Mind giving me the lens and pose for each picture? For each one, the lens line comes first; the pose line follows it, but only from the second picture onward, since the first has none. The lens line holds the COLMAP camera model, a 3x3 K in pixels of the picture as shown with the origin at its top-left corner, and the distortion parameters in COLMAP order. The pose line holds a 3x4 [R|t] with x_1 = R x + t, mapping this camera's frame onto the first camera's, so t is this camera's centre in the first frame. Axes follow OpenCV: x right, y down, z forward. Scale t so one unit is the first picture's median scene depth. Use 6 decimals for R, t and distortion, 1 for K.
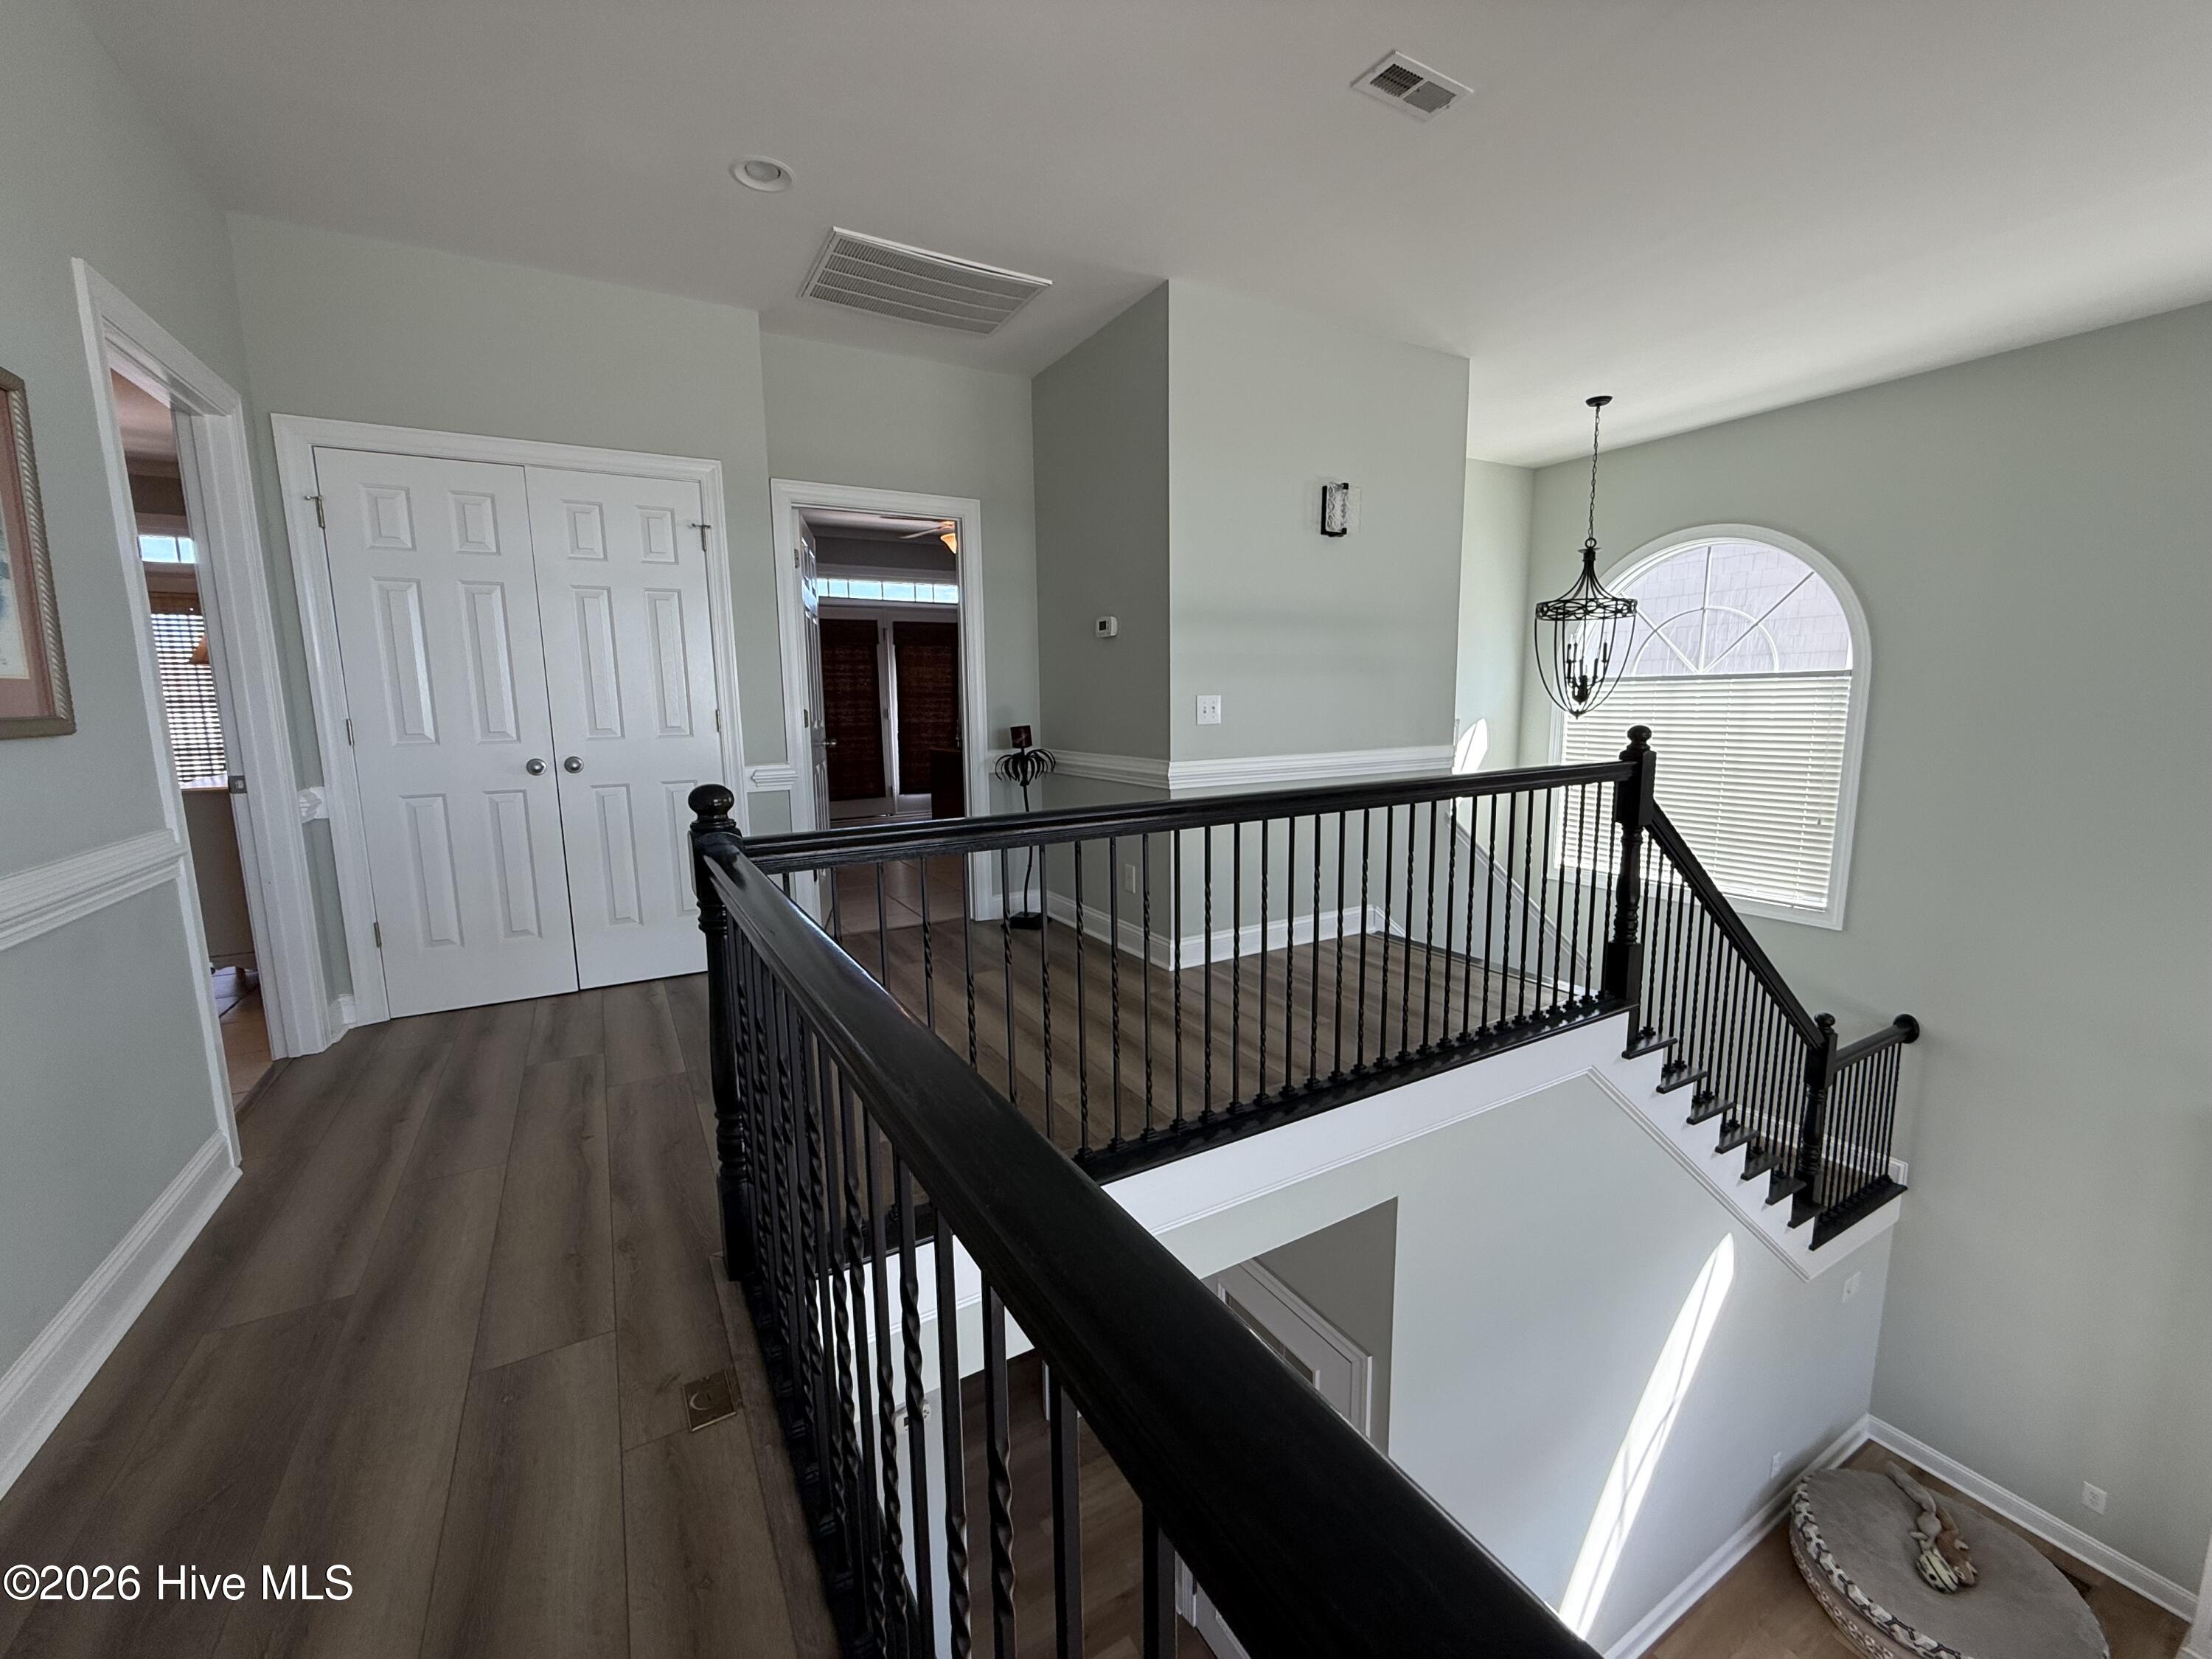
lens RADIAL K [[885.3, 0, 1102.9], [0, 885.3, 826.7], [0, 0, 1]] dist [-0.001238, 0.000406]
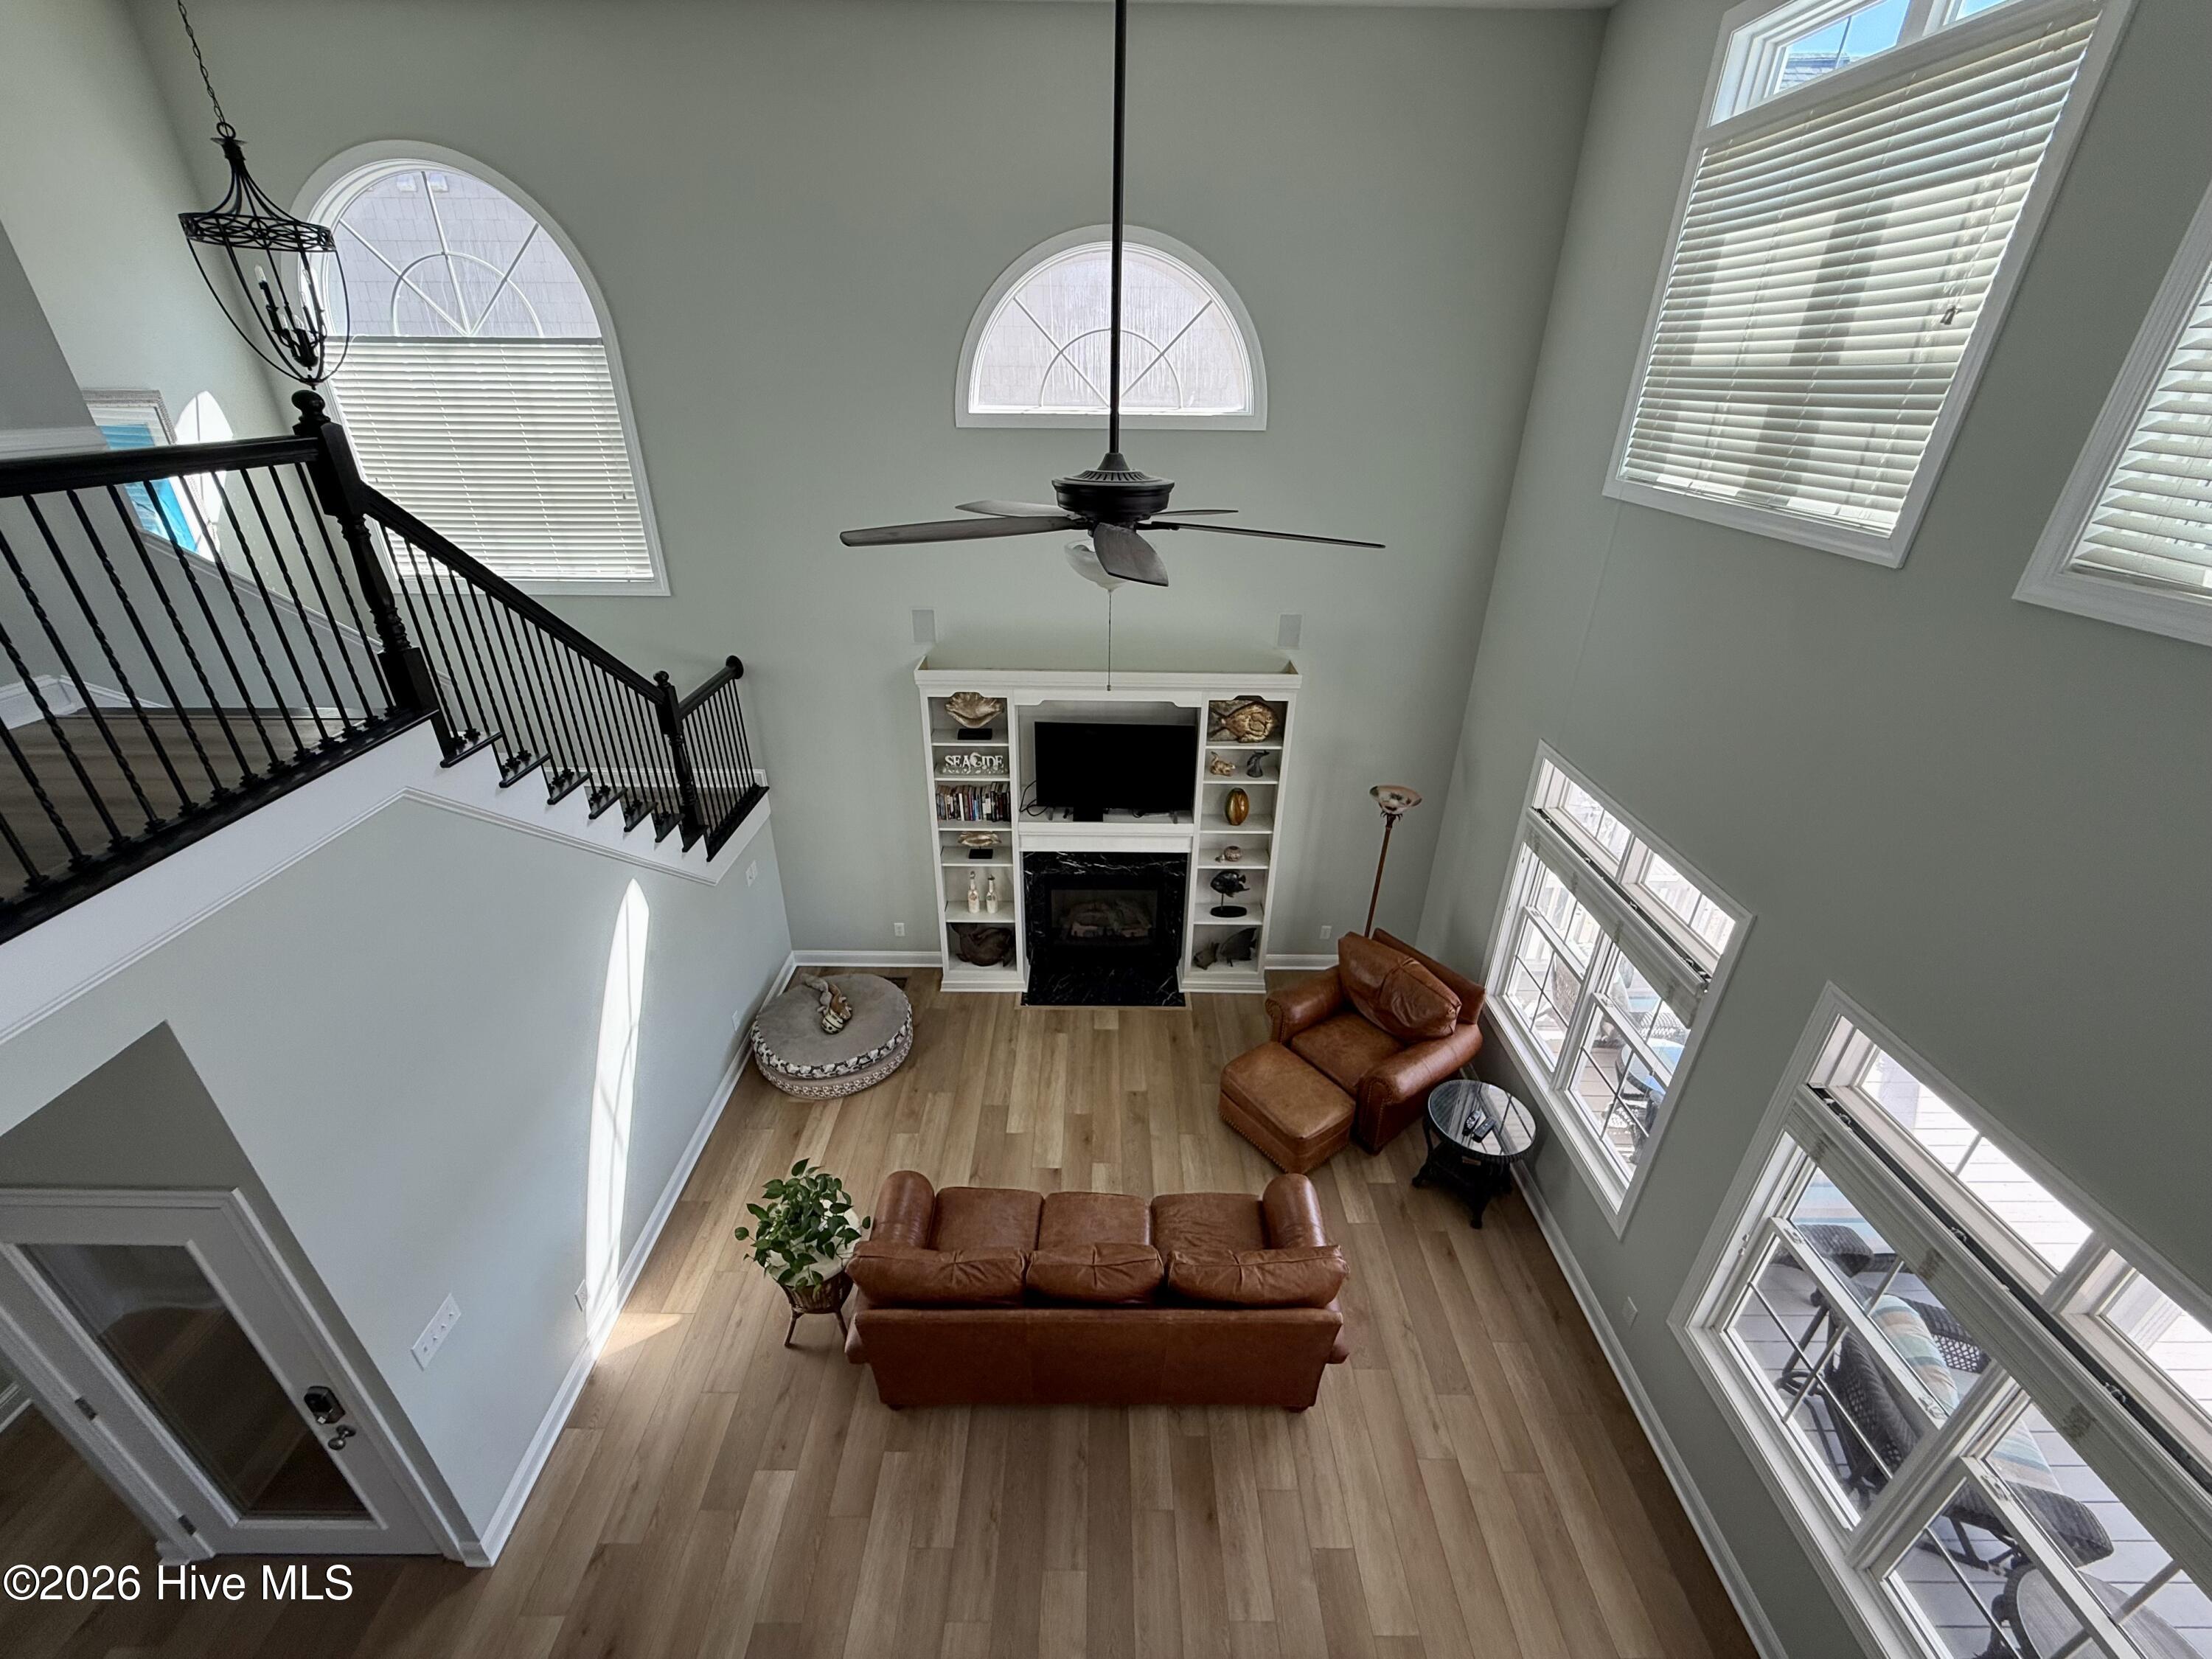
lens RADIAL K [[885.3, 0, 1103.4], [0, 885.3, 828.0], [0, 0, 1]] dist [-0.001238, 0.000406]
pose [[0.492832, -0.381254, 0.782152, 0.121099], [0.108846, 0.918849, 0.379302, 0.024397], [-0.863290, -0.101798, 0.494335, -0.089094]]
